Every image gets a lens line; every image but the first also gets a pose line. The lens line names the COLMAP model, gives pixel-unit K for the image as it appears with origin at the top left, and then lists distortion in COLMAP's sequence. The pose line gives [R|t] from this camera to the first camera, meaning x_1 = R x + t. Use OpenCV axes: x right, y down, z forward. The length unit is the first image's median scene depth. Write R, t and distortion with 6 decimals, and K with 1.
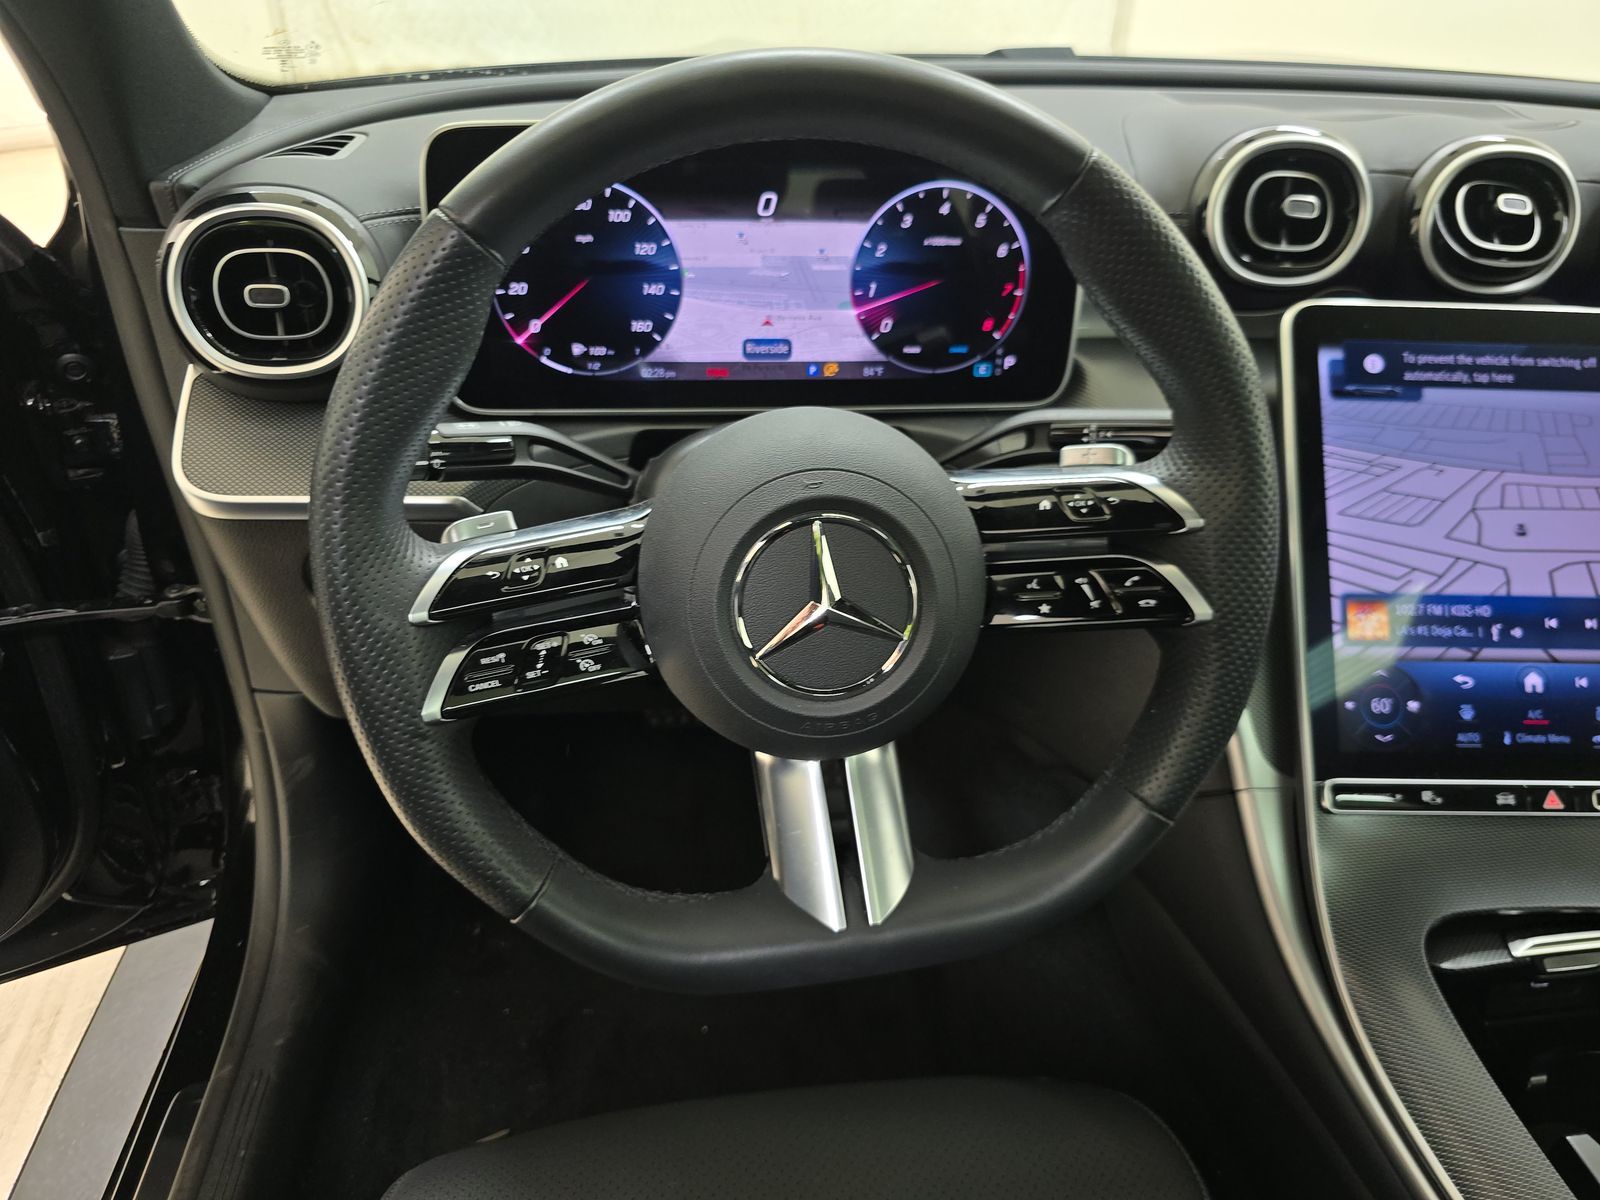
lens RADIAL K [[1076.1, 0, 800.0], [0, 1076.1, 600.0], [0, 0, 1]] dist [0.039737, -0.052716]
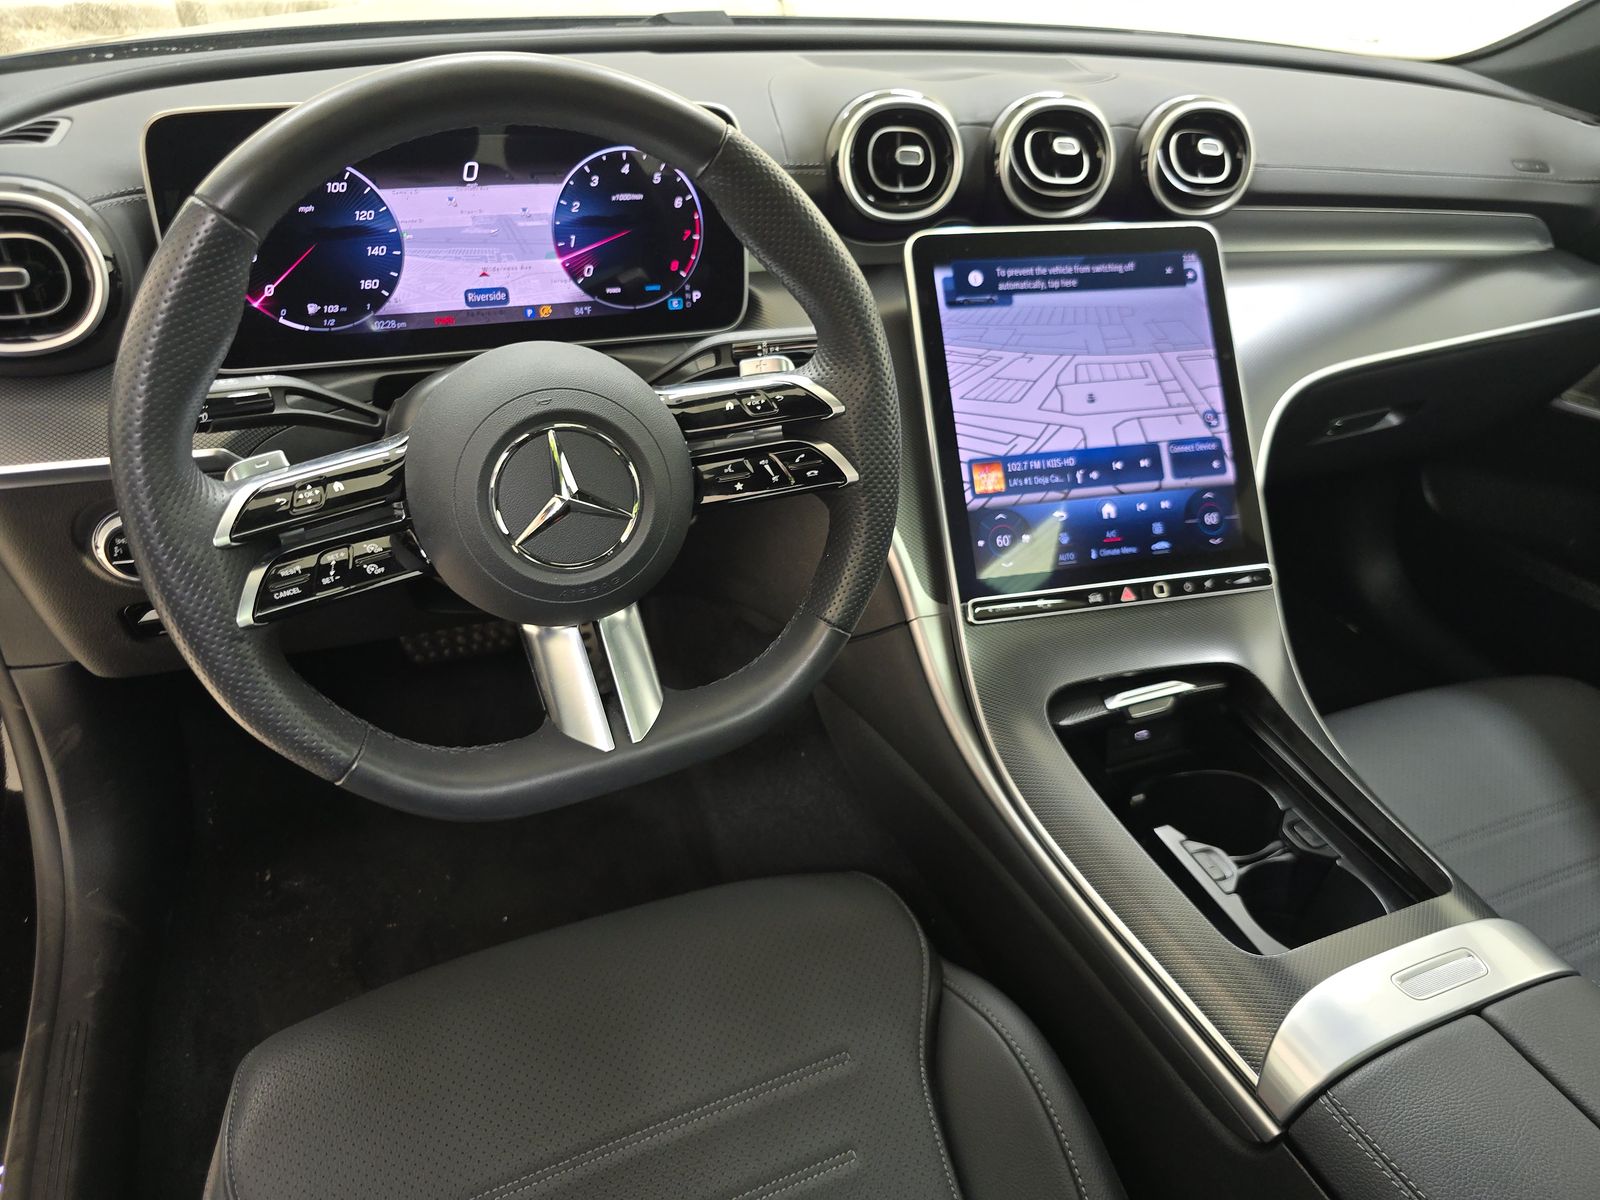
lens RADIAL K [[1120.9, 0, 800.0], [0, 1120.9, 600.0], [0, 0, 1]] dist [0.045967, -0.047909]
pose [[0.968055, -0.125352, 0.217153, -0.009055], [0.115819, 0.991683, 0.056140, 0.061716], [-0.222384, -0.029196, 0.974522, -0.269622]]
